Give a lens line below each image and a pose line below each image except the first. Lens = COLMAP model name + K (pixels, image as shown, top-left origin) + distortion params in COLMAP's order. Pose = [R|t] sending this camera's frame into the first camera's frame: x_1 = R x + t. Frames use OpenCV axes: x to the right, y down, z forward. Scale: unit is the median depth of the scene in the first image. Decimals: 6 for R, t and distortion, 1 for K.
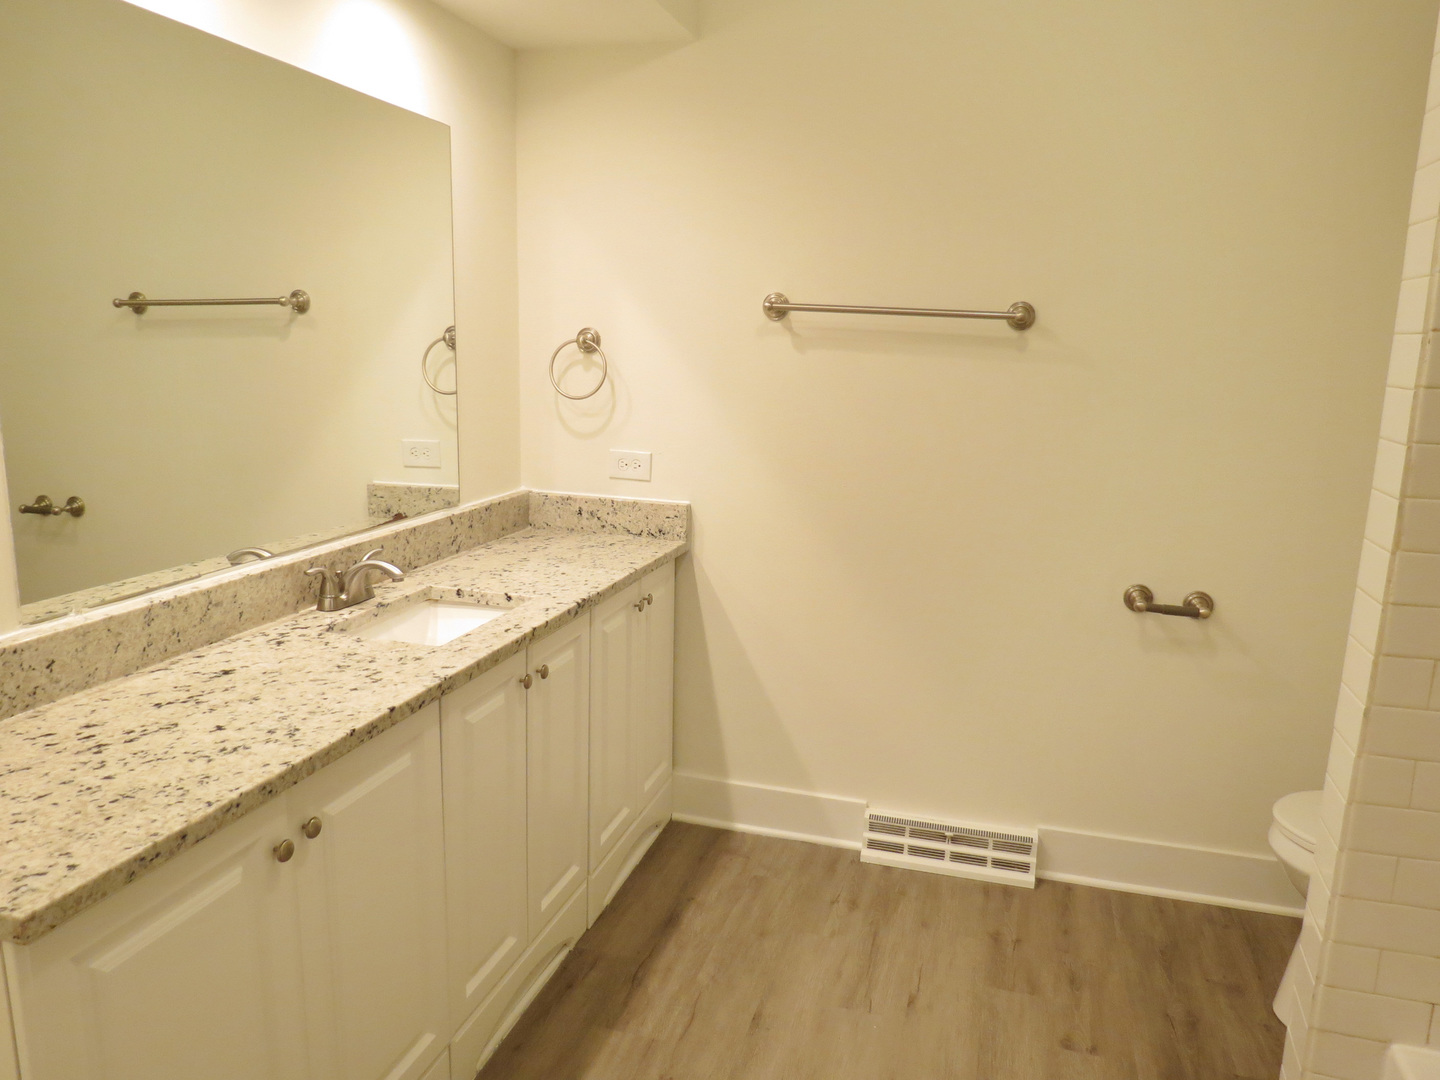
lens RADIAL K [[1023.5, 0, 720.7], [0, 1023.5, 539.3], [0, 0, 1]] dist [-0.036595, 0.019910]
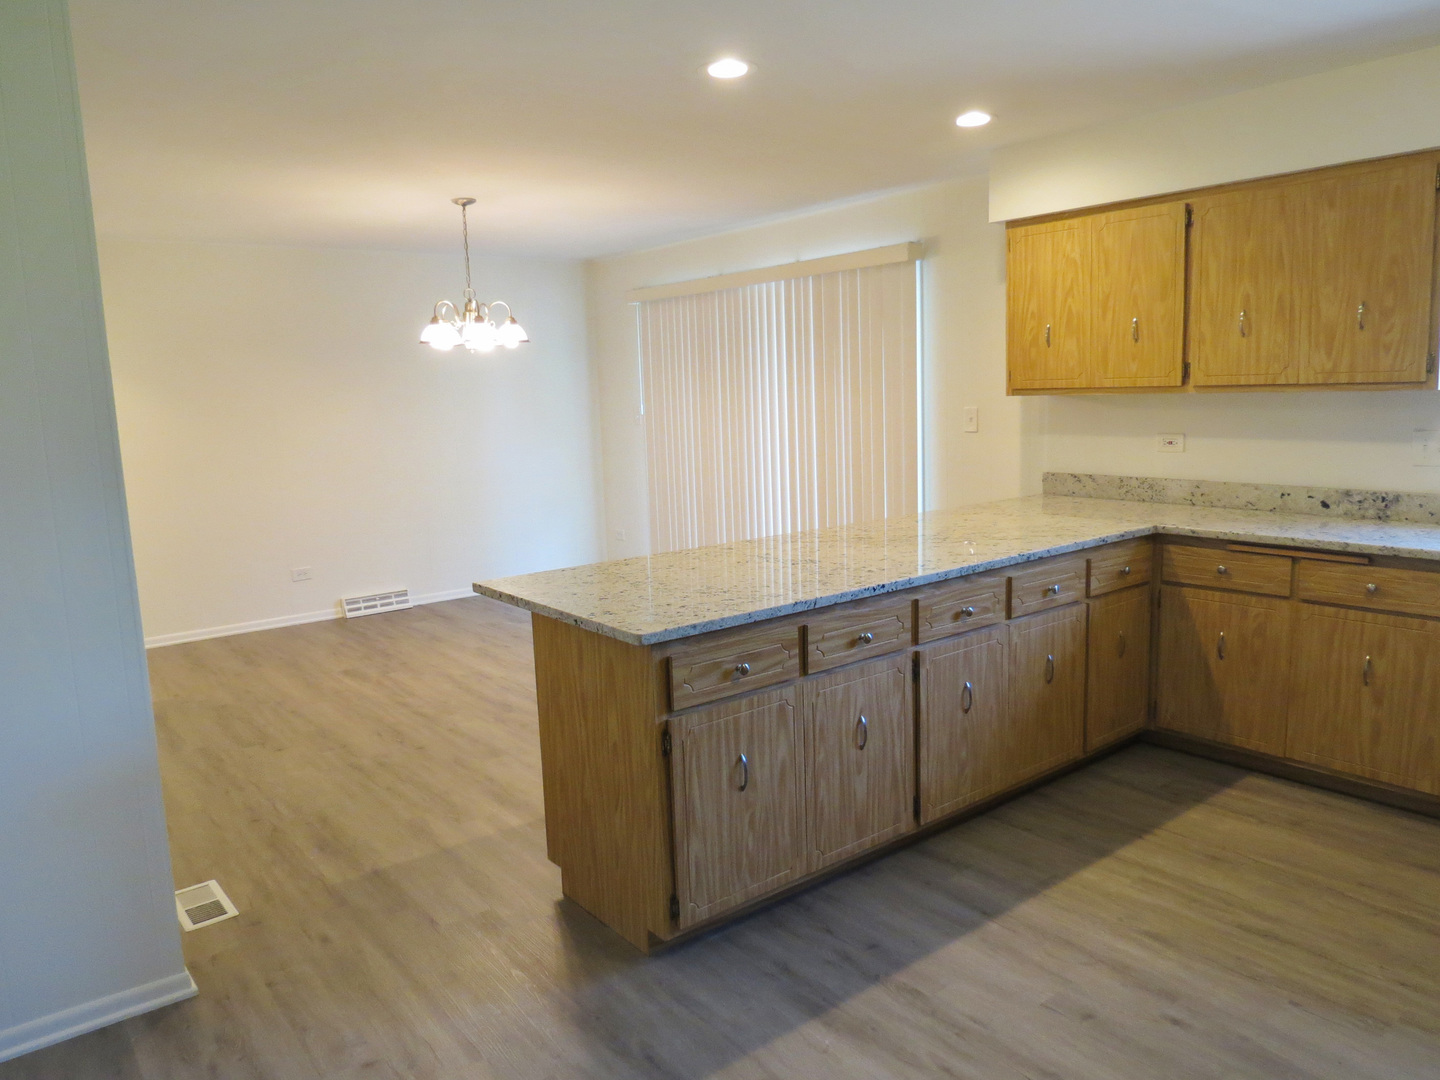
lens RADIAL K [[1023.5, 0, 730.2], [0, 1023.5, 541.1], [0, 0, 1]] dist [-0.036595, 0.019910]
pose [[0.558075, -0.142484, 0.817466, -1.384822], [0.192906, 0.980434, 0.039195, 0.217552], [-0.807056, 0.135820, 0.574642, -1.255406]]
